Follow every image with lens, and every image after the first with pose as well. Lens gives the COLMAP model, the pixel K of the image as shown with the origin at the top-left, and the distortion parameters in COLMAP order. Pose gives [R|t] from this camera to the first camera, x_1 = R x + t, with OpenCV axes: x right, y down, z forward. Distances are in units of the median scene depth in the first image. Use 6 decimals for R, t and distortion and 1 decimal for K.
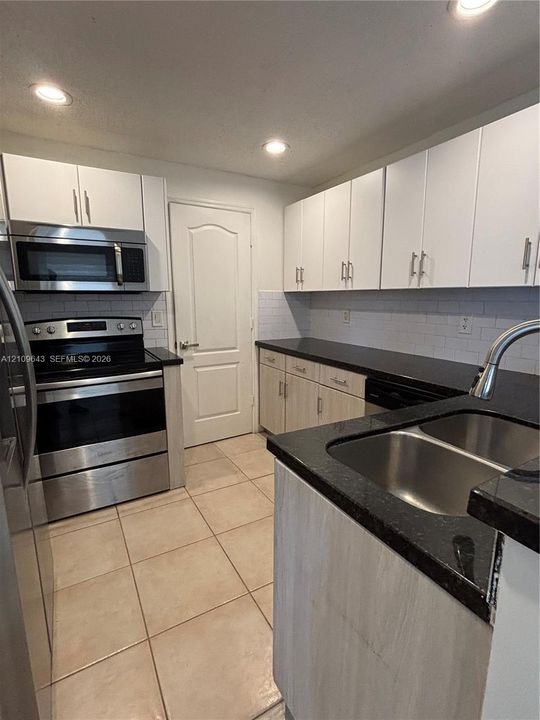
lens RADIAL K [[353.6, 0, 270.1], [0, 353.6, 361.2], [0, 0, 1]] dist [-0.002181, -0.001651]
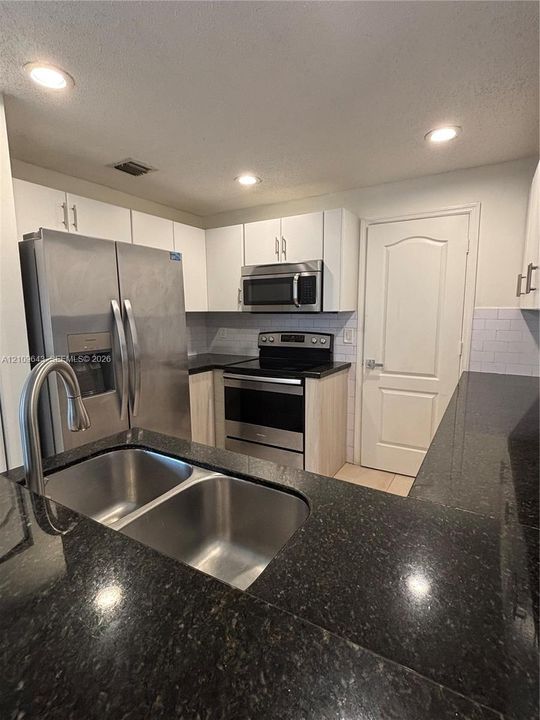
lens RADIAL K [[353.6, 0, 268.4], [0, 353.6, 361.3], [0, 0, 1]] dist [-0.002181, -0.001651]
pose [[0.489335, 0.117385, -0.864159, 0.481401], [-0.151591, 0.987264, 0.048269, -0.057397], [0.858820, 0.107379, 0.500898, 0.254380]]
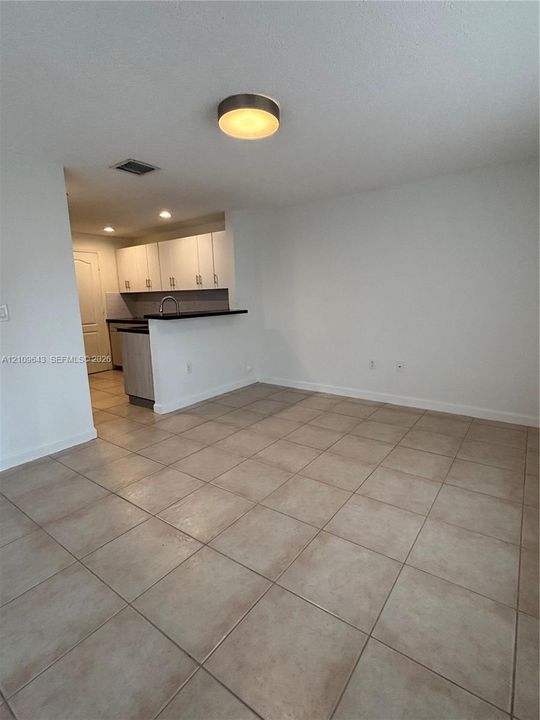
lens RADIAL K [[353.6, 0, 270.8], [0, 353.6, 359.2], [0, 0, 1]] dist [-0.002181, -0.001651]
pose [[0.906995, -0.094051, 0.410505, -0.043824], [0.096373, 0.995231, 0.015084, 0.236124], [-0.409966, 0.025880, 0.911733, -1.202541]]
